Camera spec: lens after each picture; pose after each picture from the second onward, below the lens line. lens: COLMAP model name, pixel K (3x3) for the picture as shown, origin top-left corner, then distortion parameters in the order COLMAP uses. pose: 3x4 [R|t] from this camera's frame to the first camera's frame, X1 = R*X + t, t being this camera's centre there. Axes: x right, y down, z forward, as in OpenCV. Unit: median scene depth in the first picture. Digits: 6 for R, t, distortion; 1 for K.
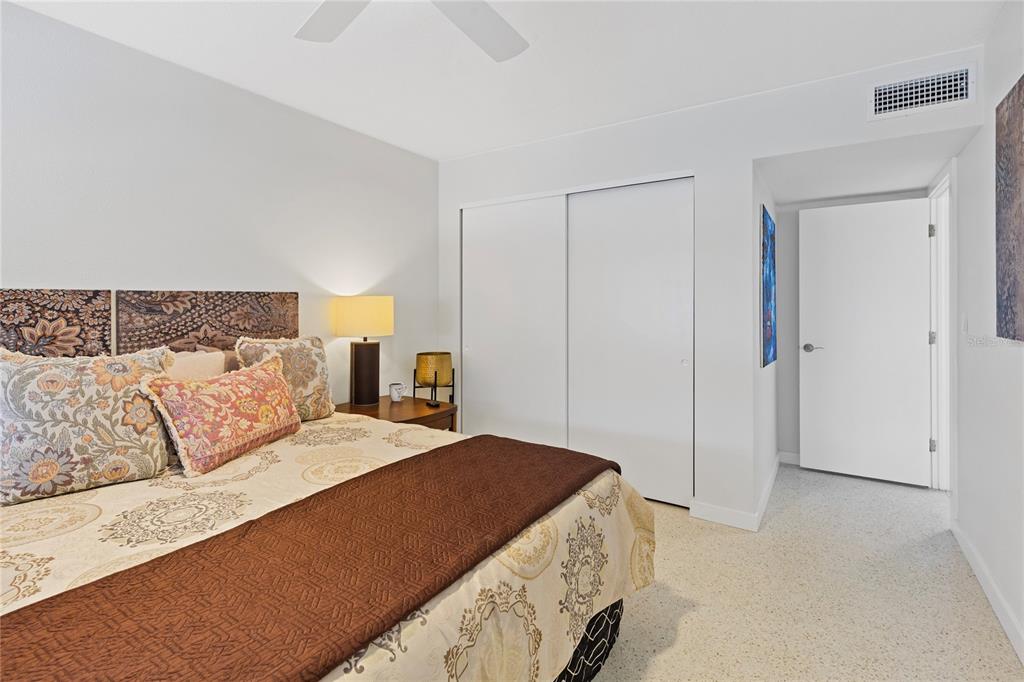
lens RADIAL K [[482.9, 0, 512.7], [0, 482.9, 306.6], [0, 0, 1]] dist [-0.000560, -0.000037]
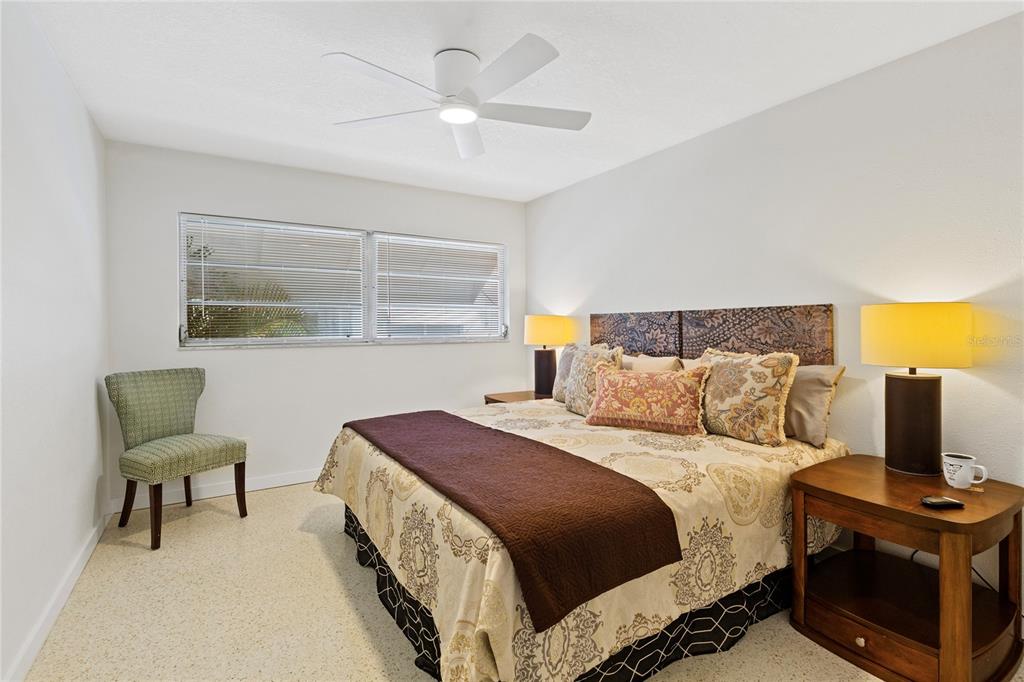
lens RADIAL K [[482.7, 0, 508.8], [0, 482.7, 321.3], [0, 0, 1]] dist [0.018144, -0.000103]
pose [[-0.421349, 0.001453, -0.906897, 0.657233], [0.006333, 0.999979, -0.001340, -0.002455], [0.906876, -0.006308, -0.421350, 0.991994]]
